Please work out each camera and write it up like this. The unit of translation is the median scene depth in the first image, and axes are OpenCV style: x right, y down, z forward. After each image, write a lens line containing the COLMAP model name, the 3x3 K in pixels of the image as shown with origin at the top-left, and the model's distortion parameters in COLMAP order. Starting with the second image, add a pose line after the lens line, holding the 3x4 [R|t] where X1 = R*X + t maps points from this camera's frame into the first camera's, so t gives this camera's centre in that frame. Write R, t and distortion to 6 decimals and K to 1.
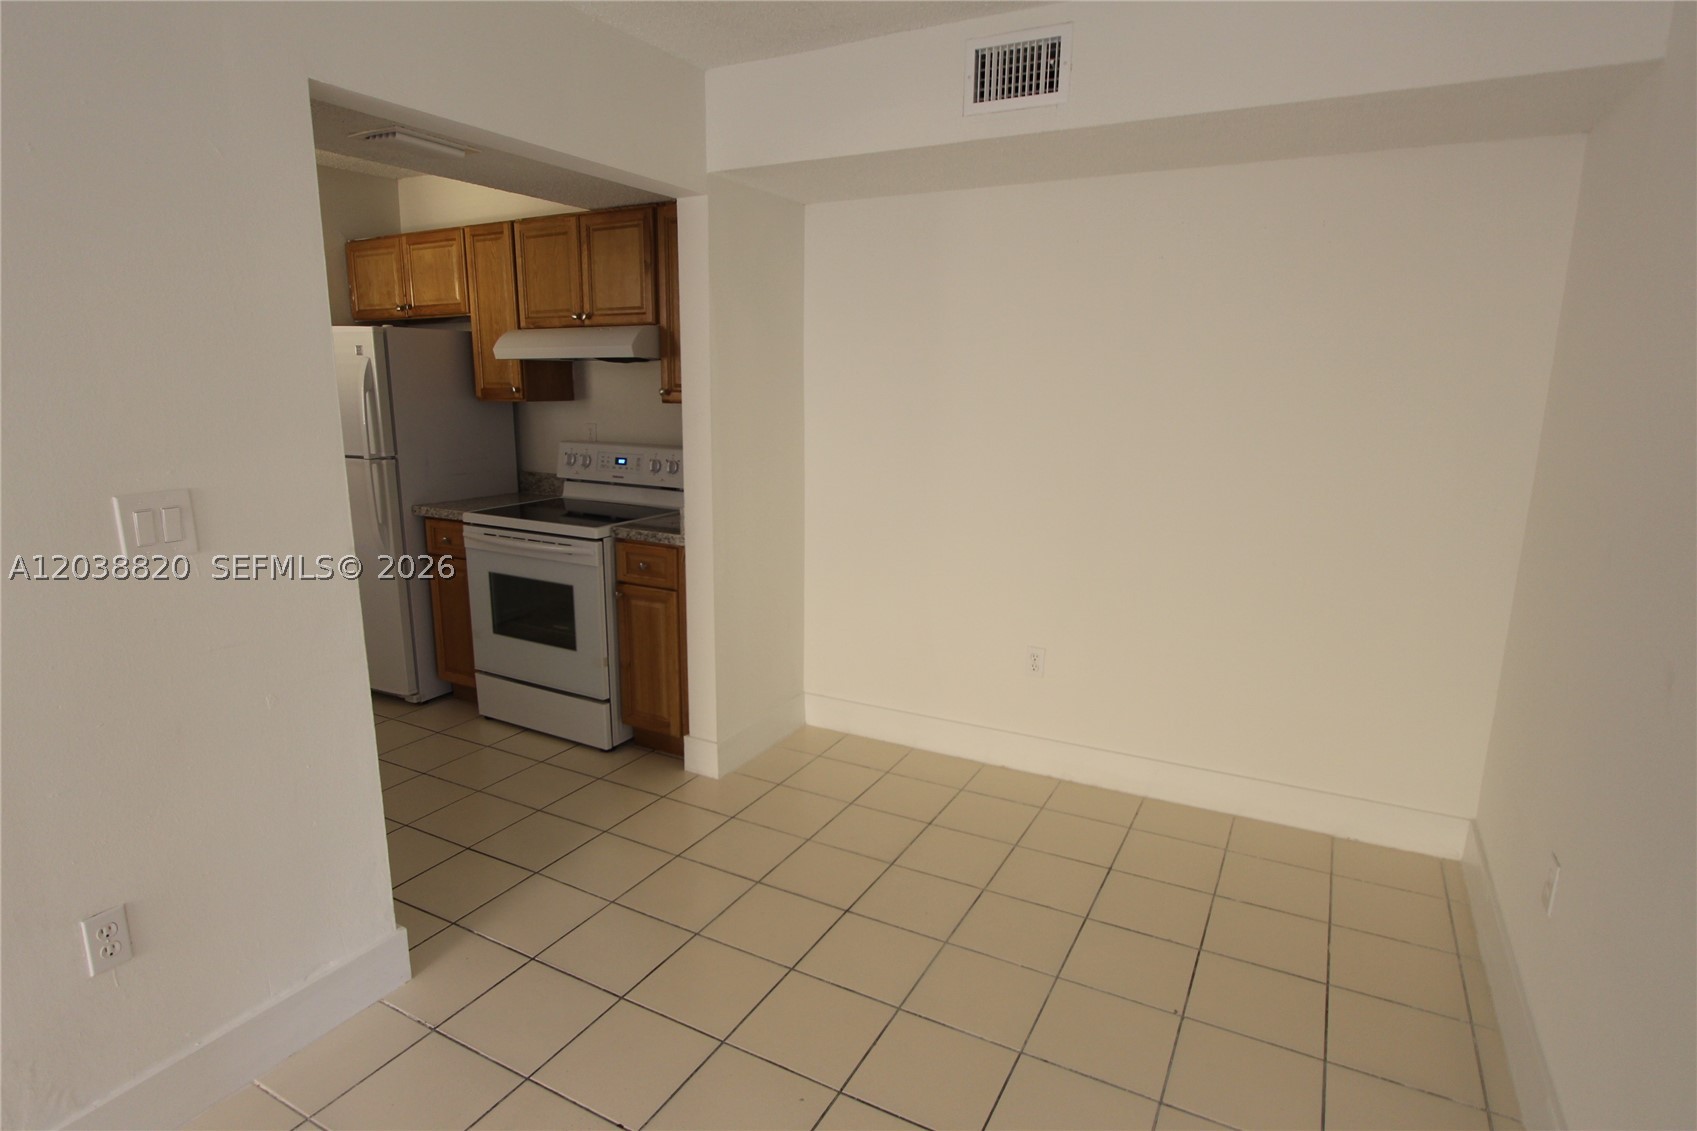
lens RADIAL K [[939.2, 0, 832.8], [0, 939.2, 583.0], [0, 0, 1]] dist [0.002109, -0.000674]
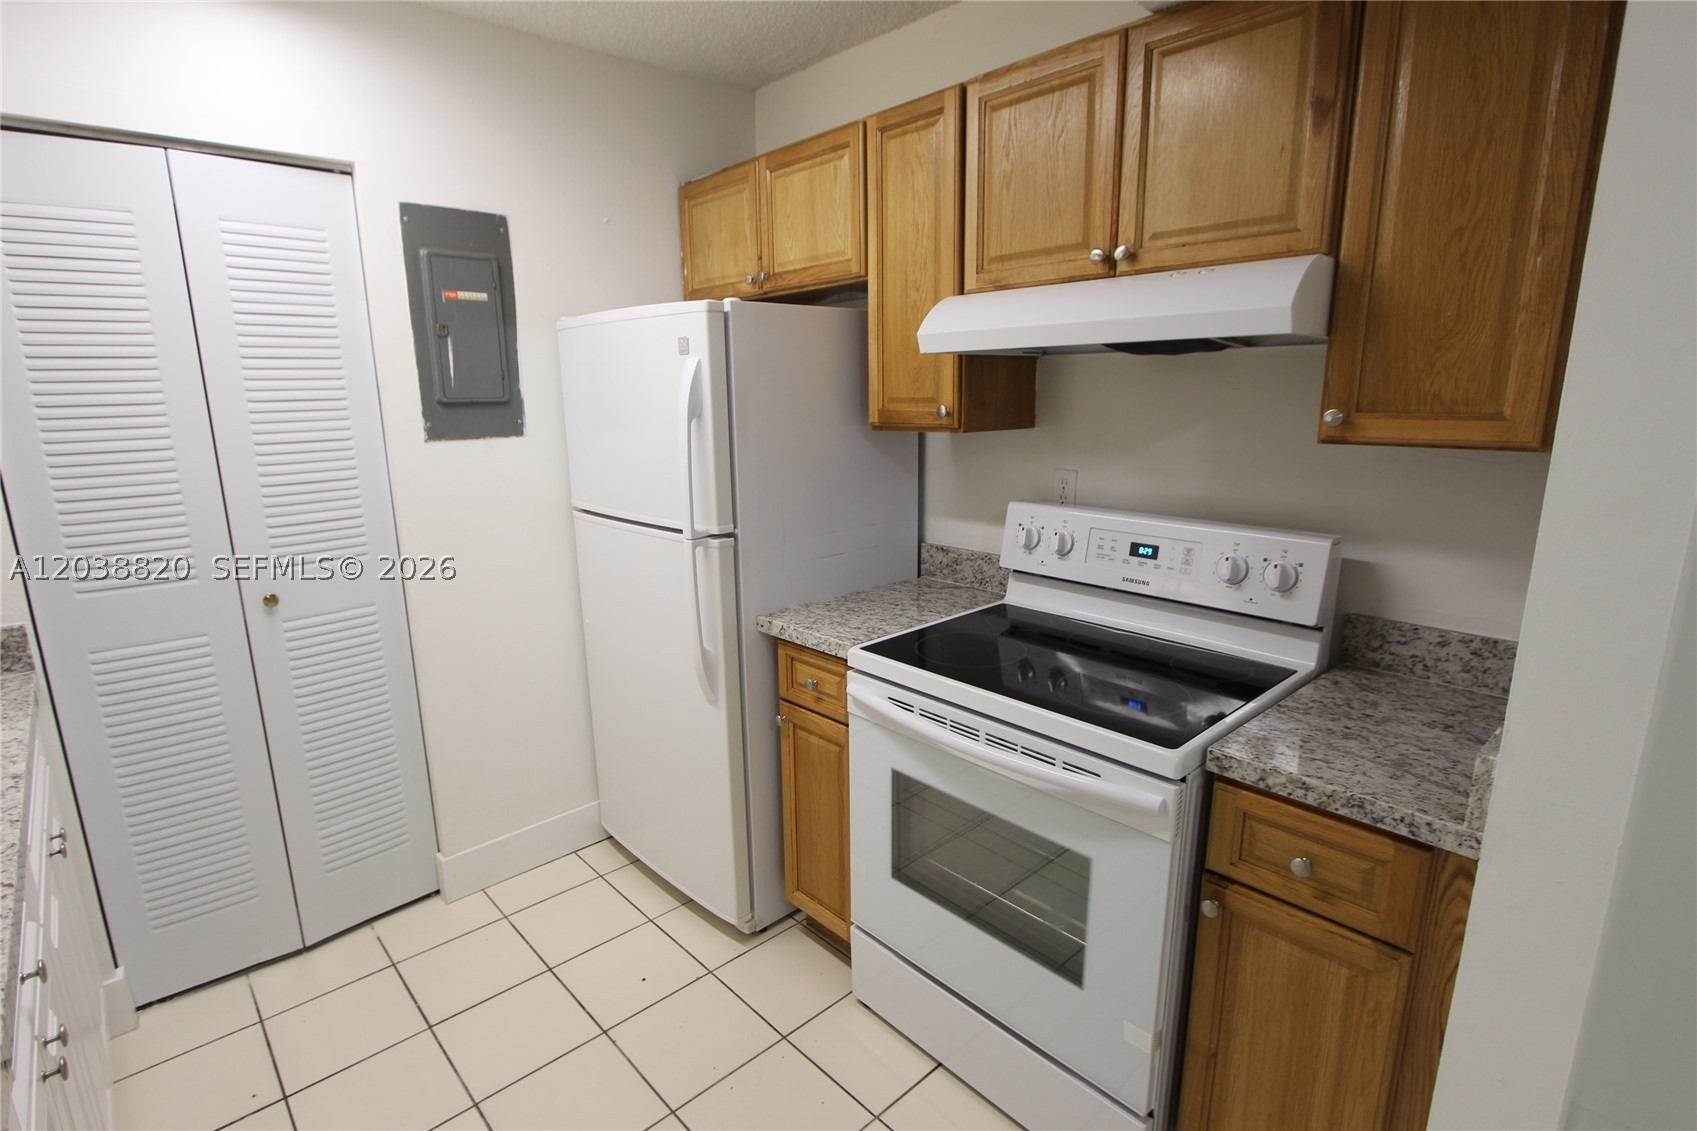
lens RADIAL K [[837.4, 0, 852.6], [0, 837.4, 568.0], [0, 0, 1]] dist [-0.015211, 0.001168]
pose [[0.957055, 0.042985, -0.286702, -0.251549], [-0.043233, 0.999050, 0.005468, -0.118576], [0.286665, 0.007162, 0.958004, 0.537762]]
